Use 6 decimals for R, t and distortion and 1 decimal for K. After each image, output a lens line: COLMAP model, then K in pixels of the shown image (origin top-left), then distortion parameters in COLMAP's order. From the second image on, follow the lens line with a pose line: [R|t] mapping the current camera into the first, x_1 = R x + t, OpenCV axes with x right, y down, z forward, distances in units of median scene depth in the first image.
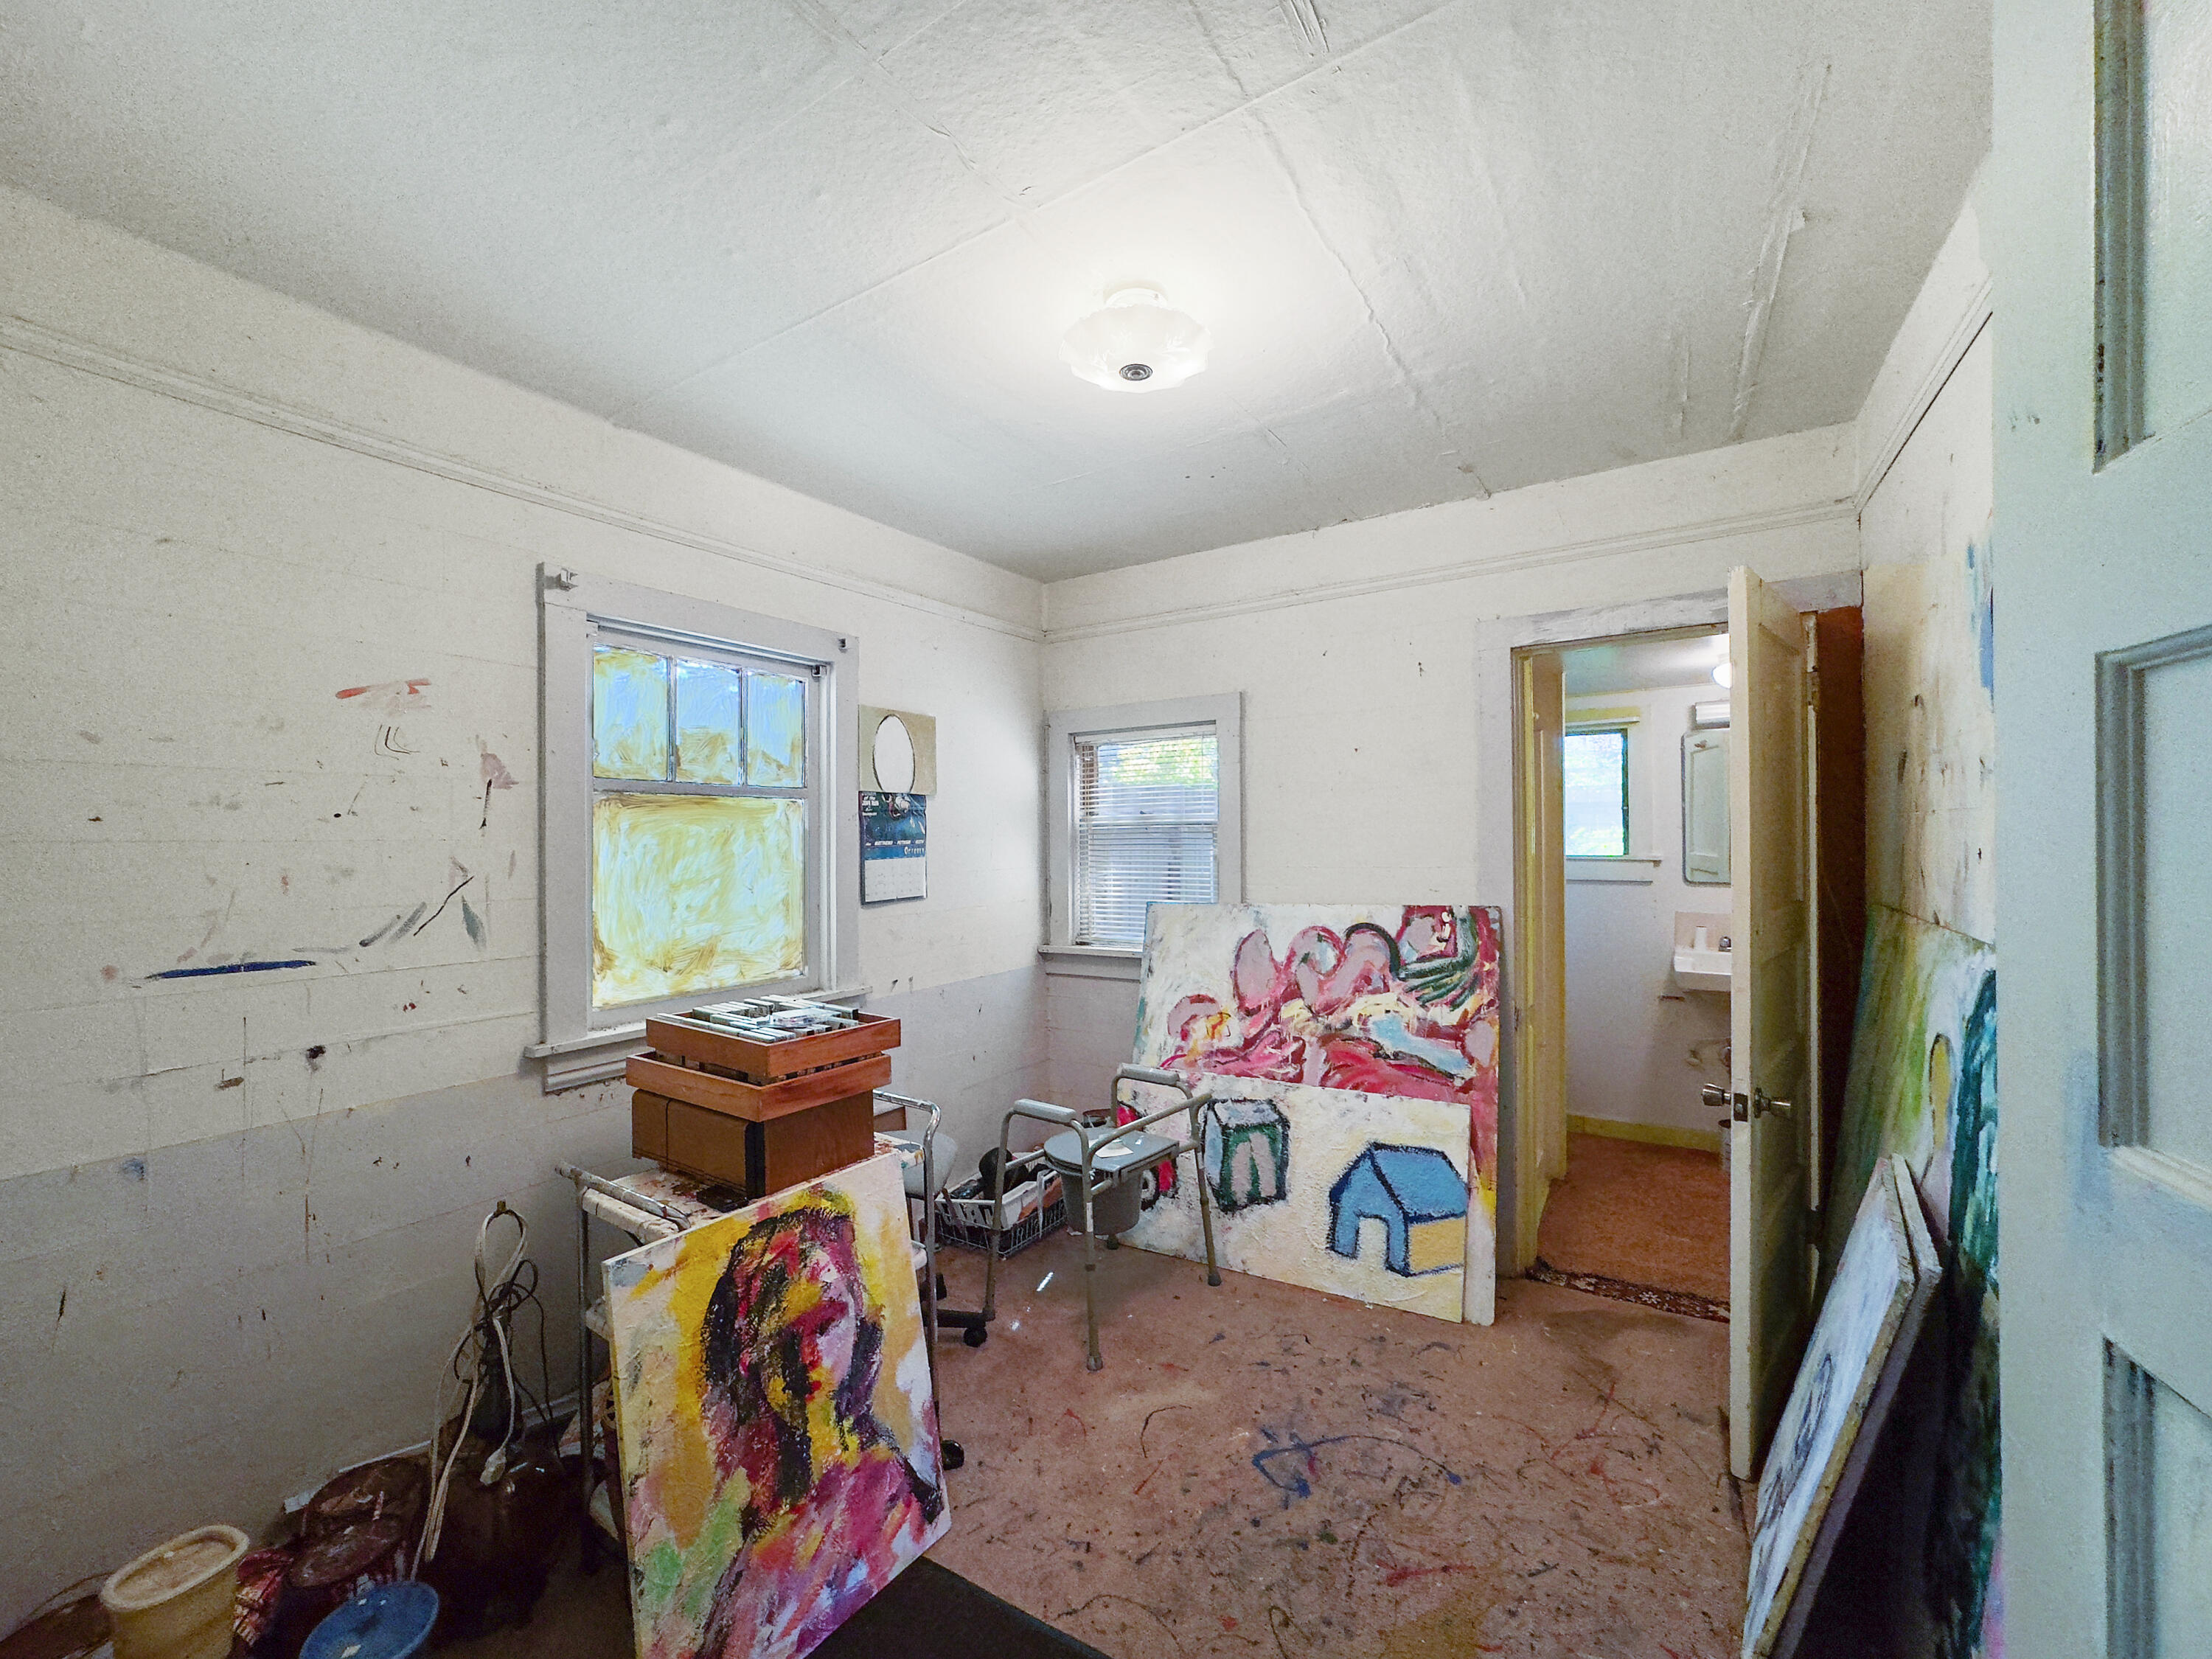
lens RADIAL K [[898.3, 0, 1113.4], [0, 898.3, 828.2], [0, 0, 1]] dist [-0.039217, 0.018283]
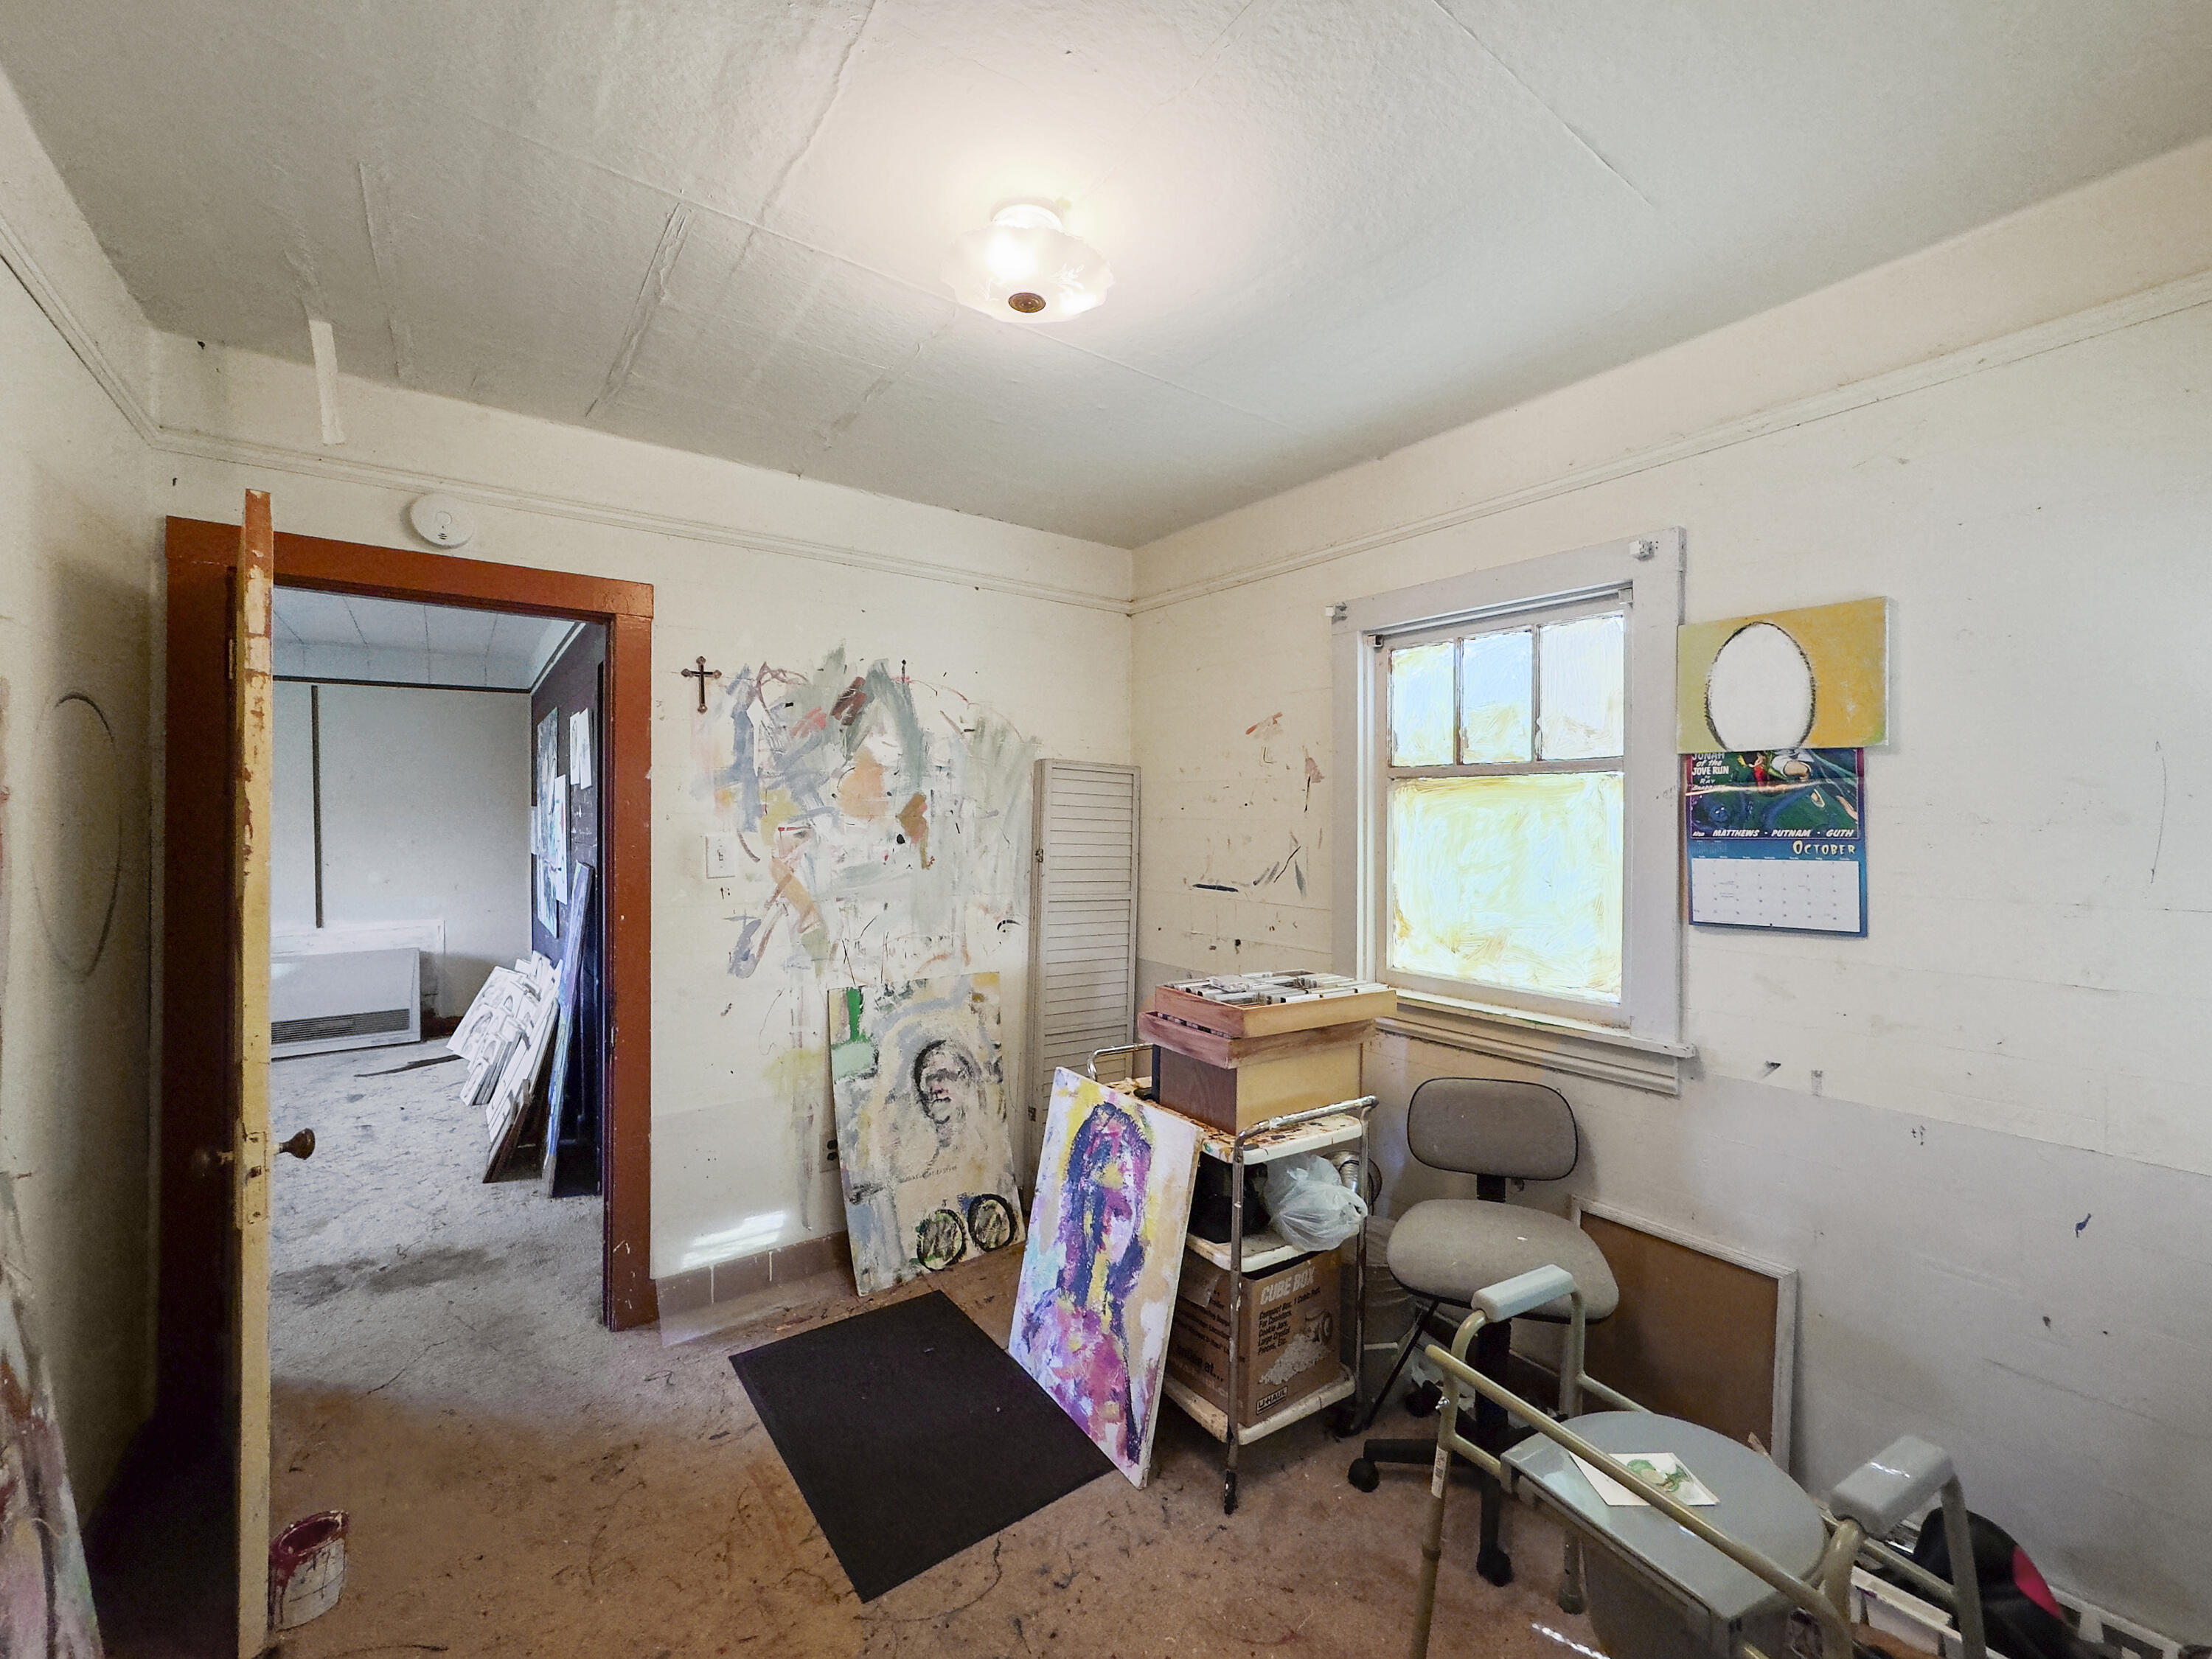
lens RADIAL K [[898.3, 0, 1113.4], [0, 898.3, 828.2], [0, 0, 1]] dist [-0.039217, 0.018283]
pose [[-0.355430, 0.017823, -0.934533, 0.621604], [0.006722, 0.999841, 0.016512, 0.000438], [0.934679, -0.000413, -0.355494, 1.064984]]
